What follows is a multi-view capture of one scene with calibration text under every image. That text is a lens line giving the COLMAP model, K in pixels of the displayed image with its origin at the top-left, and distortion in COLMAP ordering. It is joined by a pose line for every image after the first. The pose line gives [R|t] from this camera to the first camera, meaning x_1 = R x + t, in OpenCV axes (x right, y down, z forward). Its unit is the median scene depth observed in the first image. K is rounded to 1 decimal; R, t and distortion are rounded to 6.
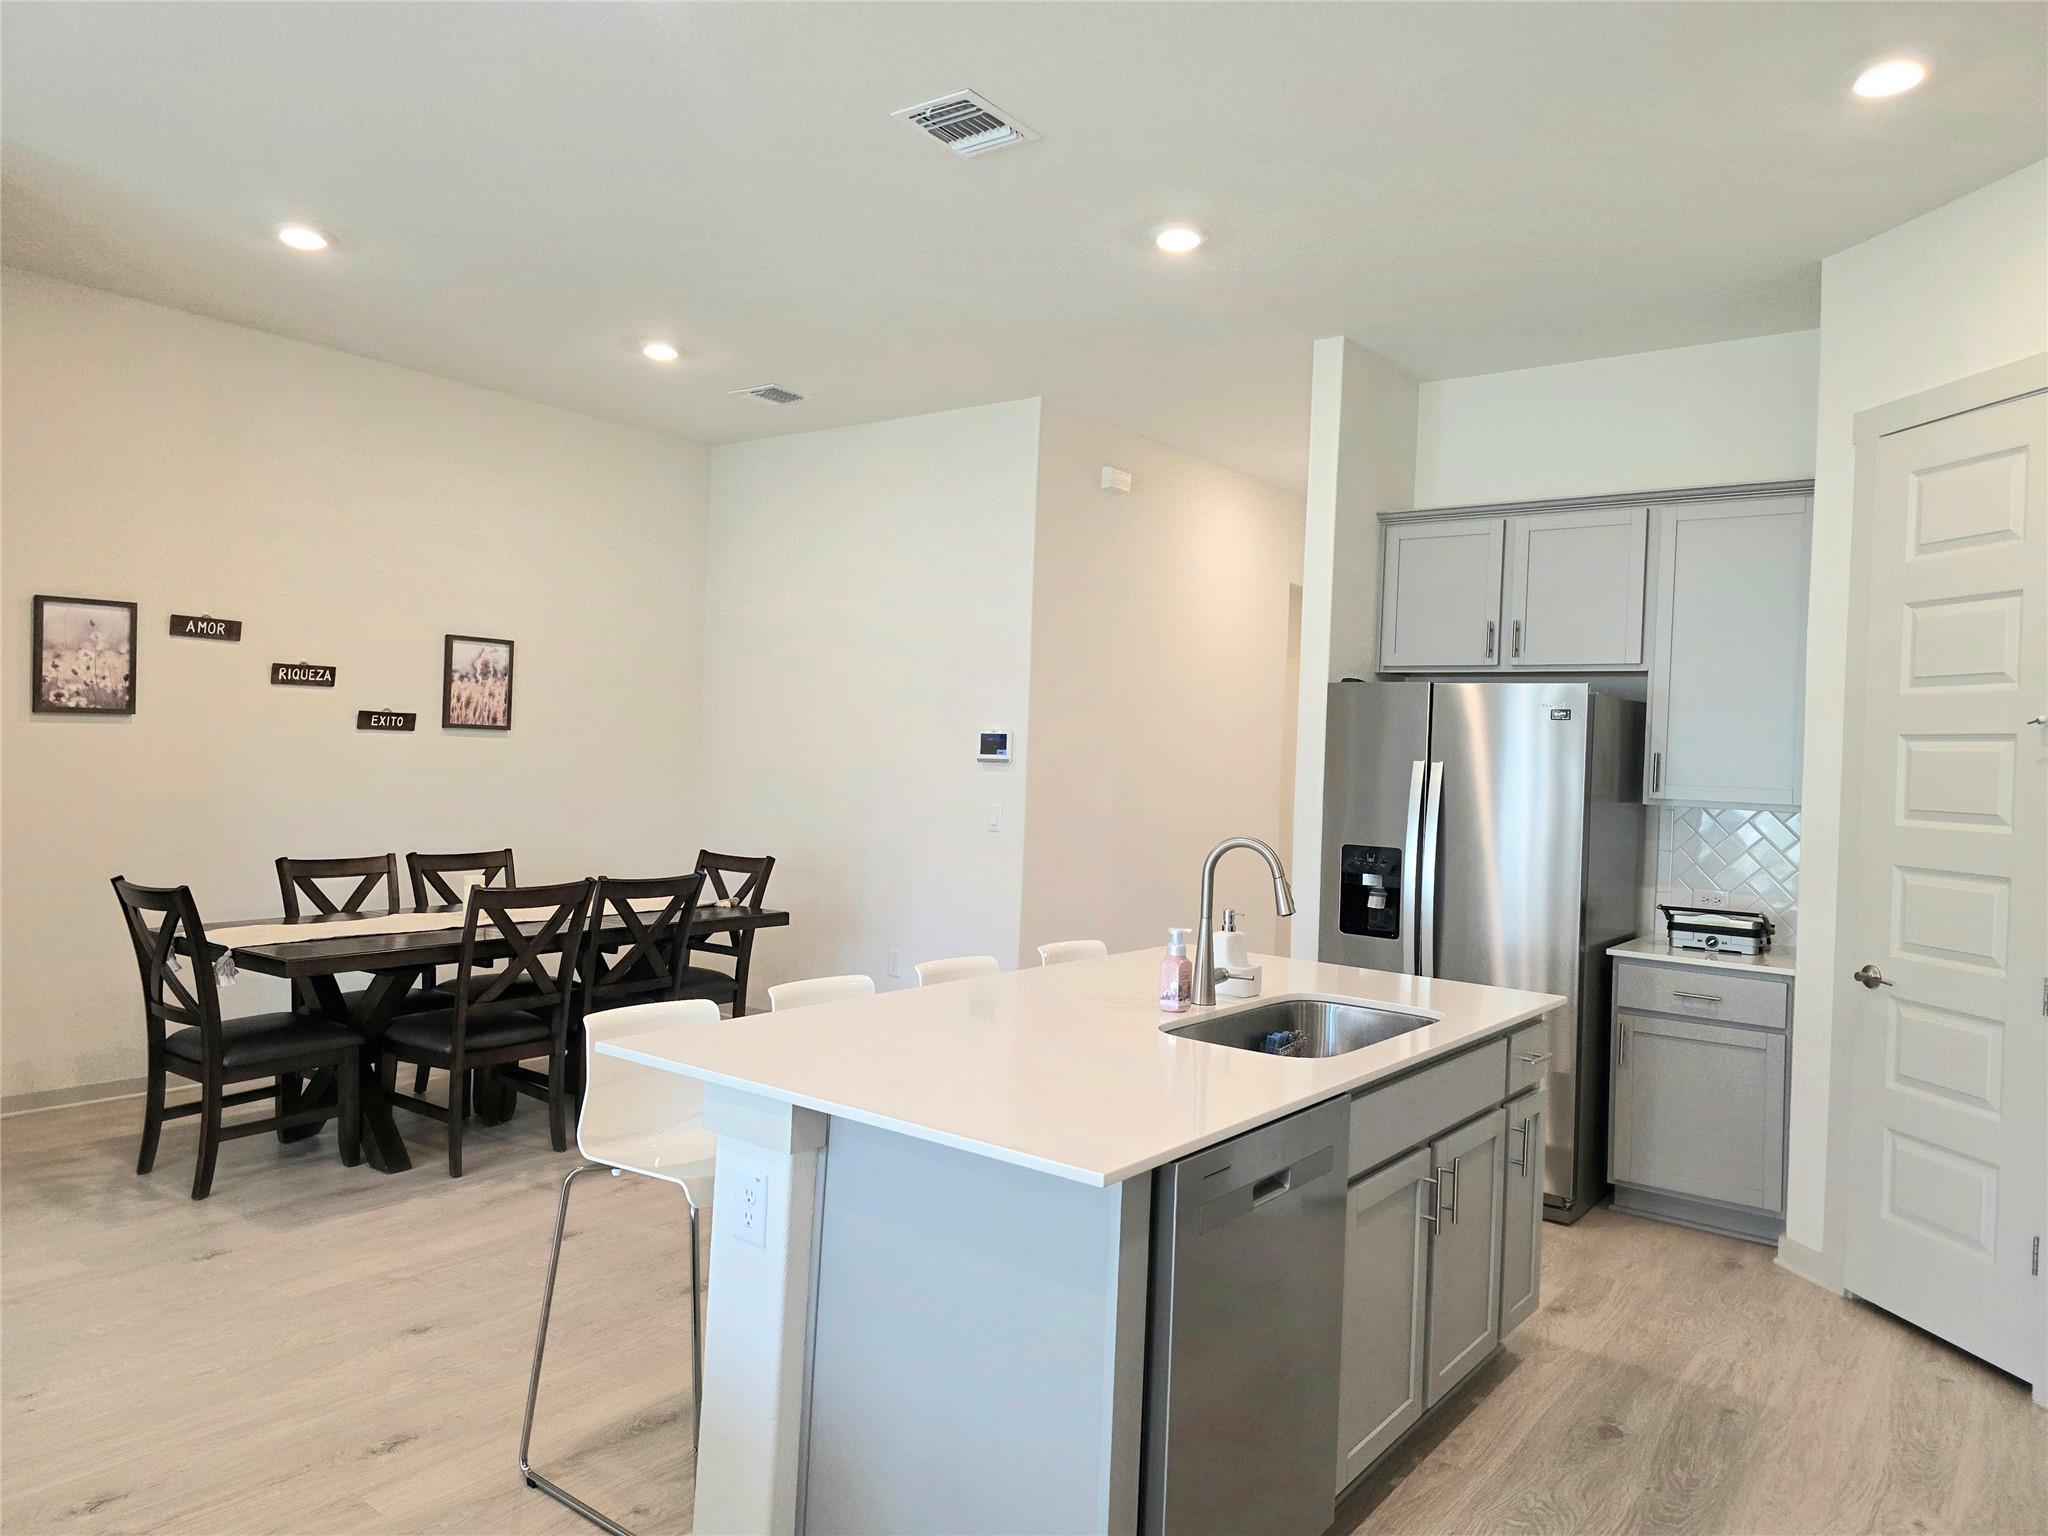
lens RADIAL K [[1368.3, 0, 1029.6], [0, 1368.3, 759.2], [0, 0, 1]] dist [0.064694, -0.055698]
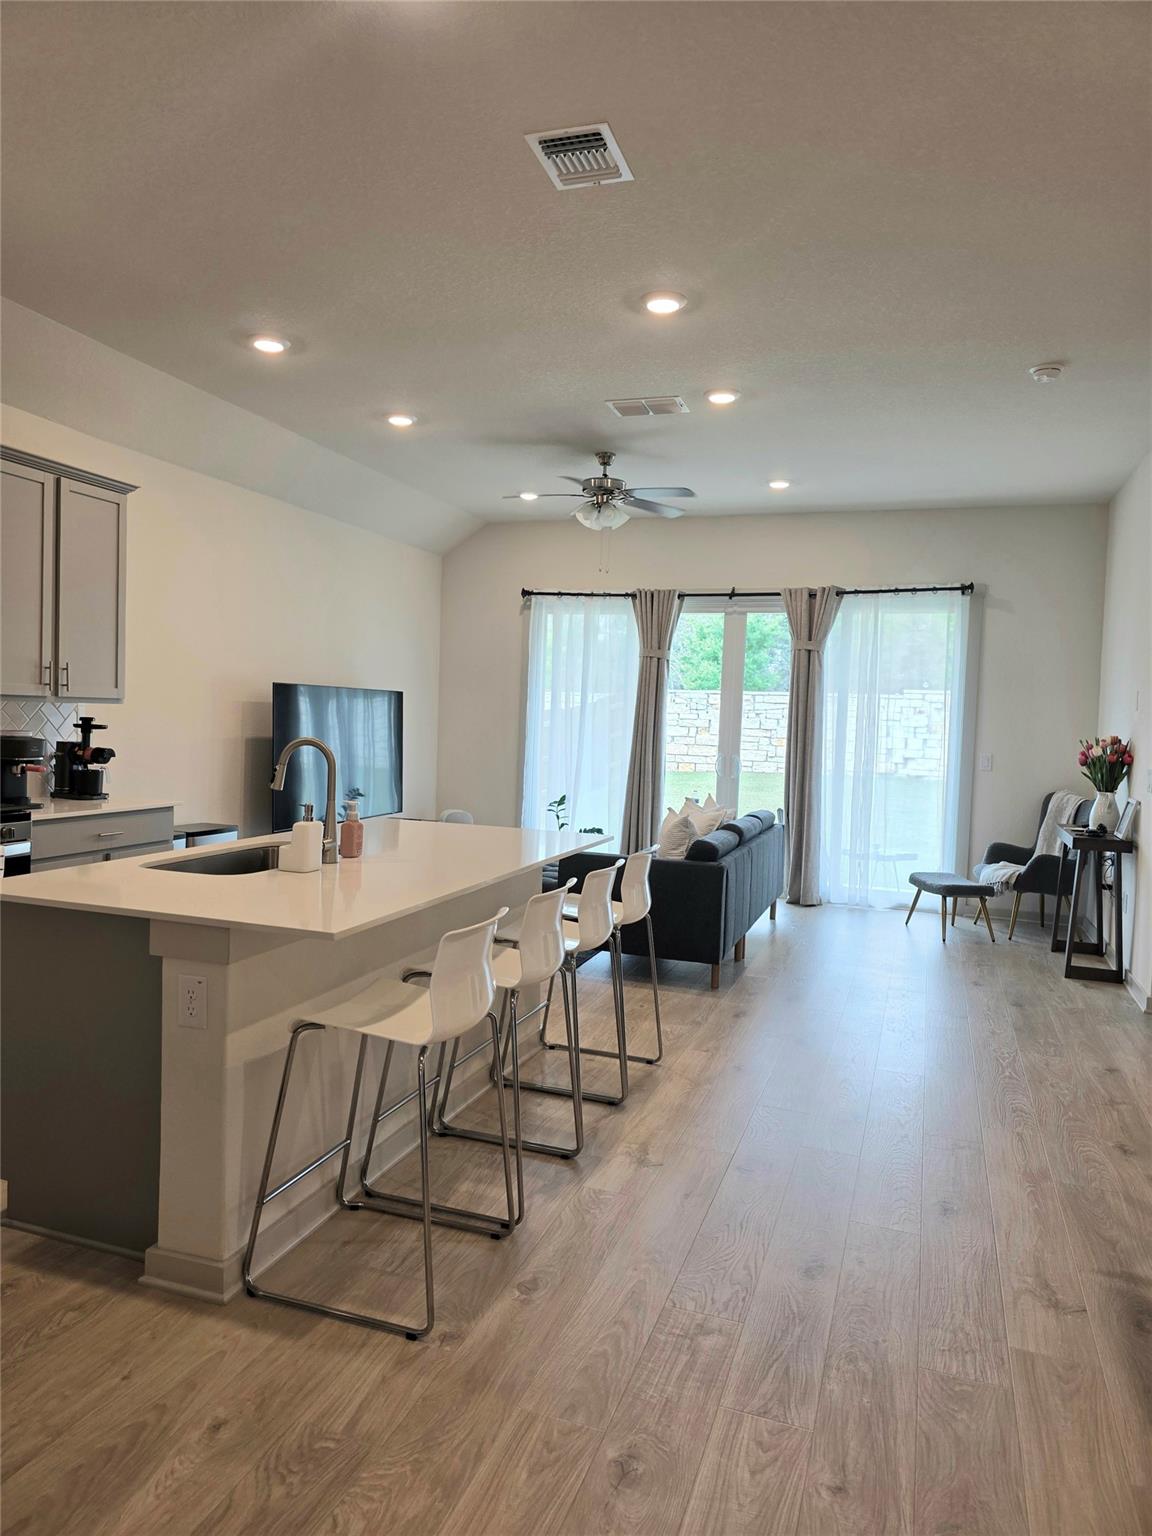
lens RADIAL K [[1026.2, 0, 564.8], [0, 1026.2, 758.0], [0, 0, 1]] dist [0.064694, -0.055698]
pose [[-0.950627, -0.063981, -0.303669, 0.152443], [-0.077791, 0.996404, 0.033587, 0.015322], [0.300428, 0.055552, -0.952185, 1.403804]]
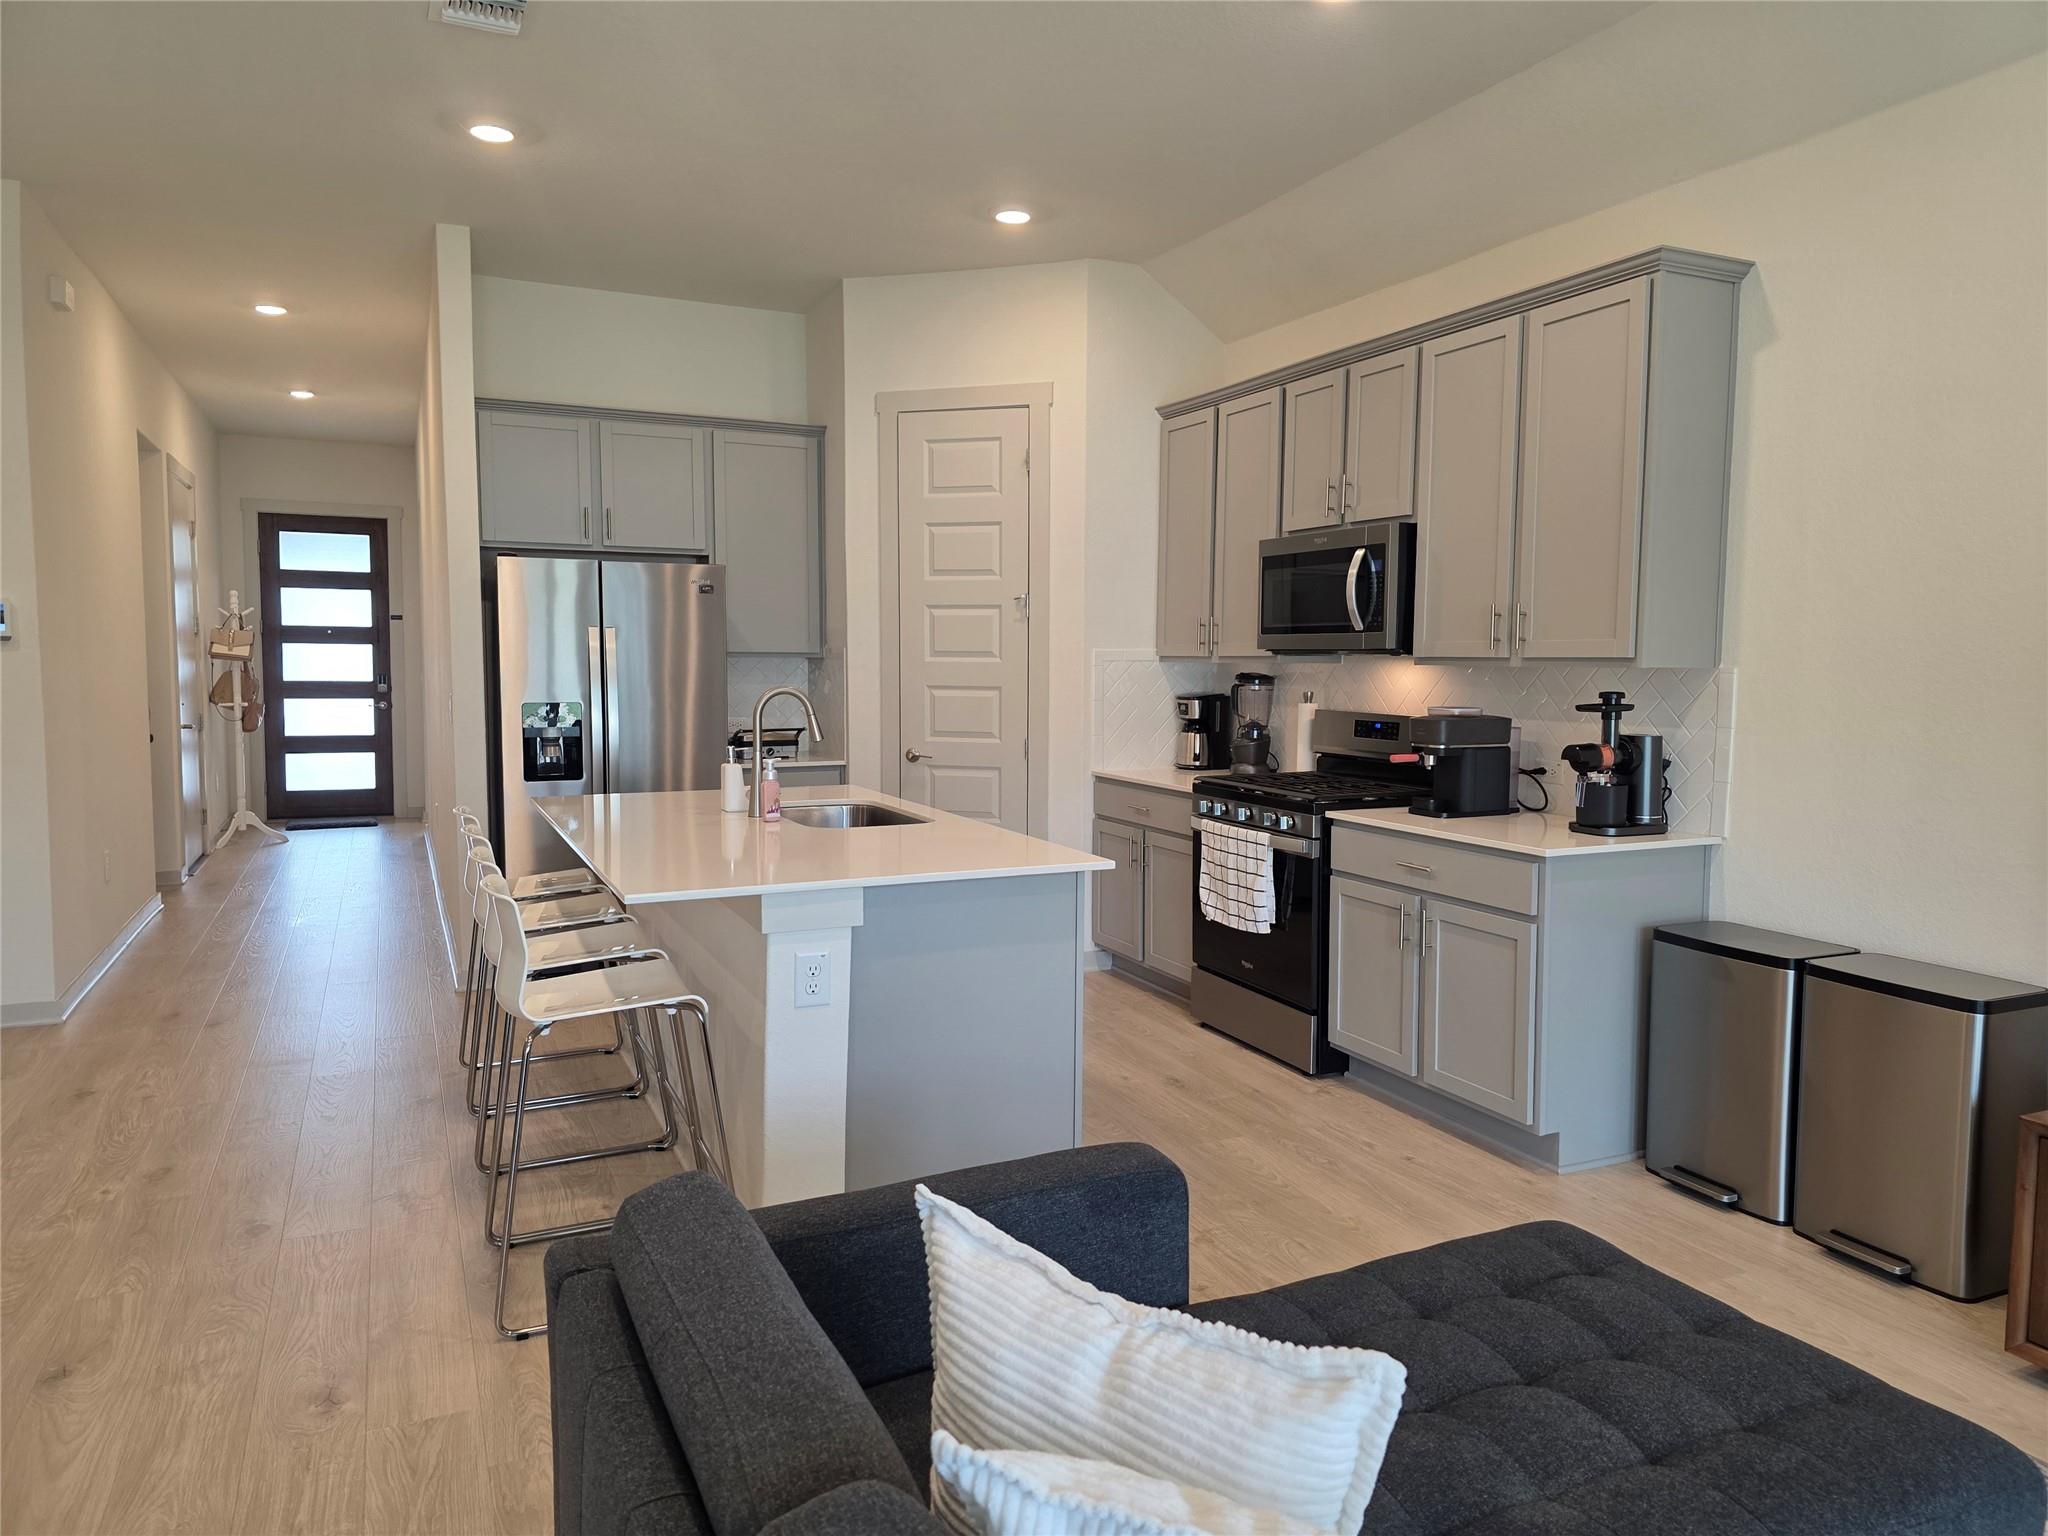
lens RADIAL K [[1368.3, 0, 1041.3], [0, 1368.3, 754.5], [0, 0, 1]] dist [0.064694, -0.055698]
pose [[0.462979, -0.102926, 0.880373, -0.611827], [0.017281, 0.994094, 0.107133, -0.010483], [-0.886201, -0.034387, 0.462024, 0.110614]]
